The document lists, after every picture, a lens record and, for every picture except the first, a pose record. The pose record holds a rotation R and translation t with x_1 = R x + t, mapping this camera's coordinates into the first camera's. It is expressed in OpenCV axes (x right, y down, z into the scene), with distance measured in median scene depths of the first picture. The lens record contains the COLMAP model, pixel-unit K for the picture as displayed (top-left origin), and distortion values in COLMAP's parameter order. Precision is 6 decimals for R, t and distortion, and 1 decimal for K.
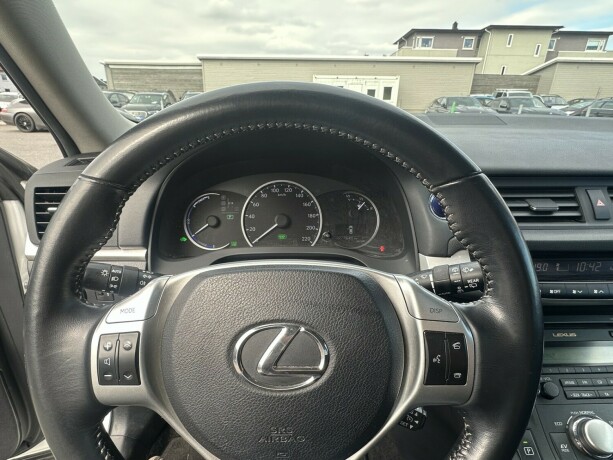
lens RADIAL K [[353.8, 0, 295.8], [0, 353.8, 253.8], [0, 0, 1]] dist [0.010218, -0.003910]
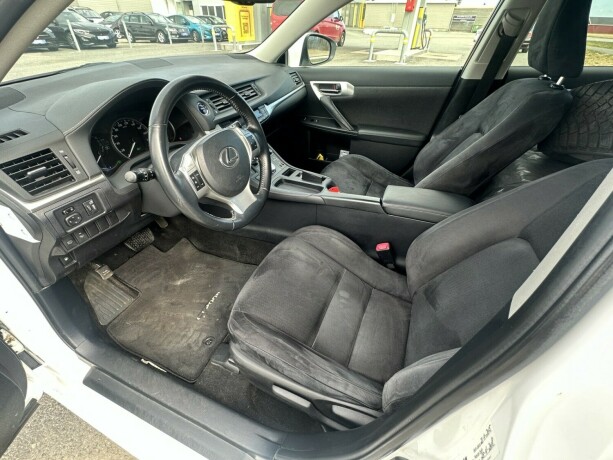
lens RADIAL K [[278.7, 0, 303.3], [0, 278.7, 235.6], [0, 0, 1]] dist [-0.003745, 0.001525]
pose [[0.414754, -0.561086, 0.716353, -1.026280], [0.347759, 0.825237, 0.445025, -0.022703], [-0.840858, 0.064542, 0.537393, -0.522413]]
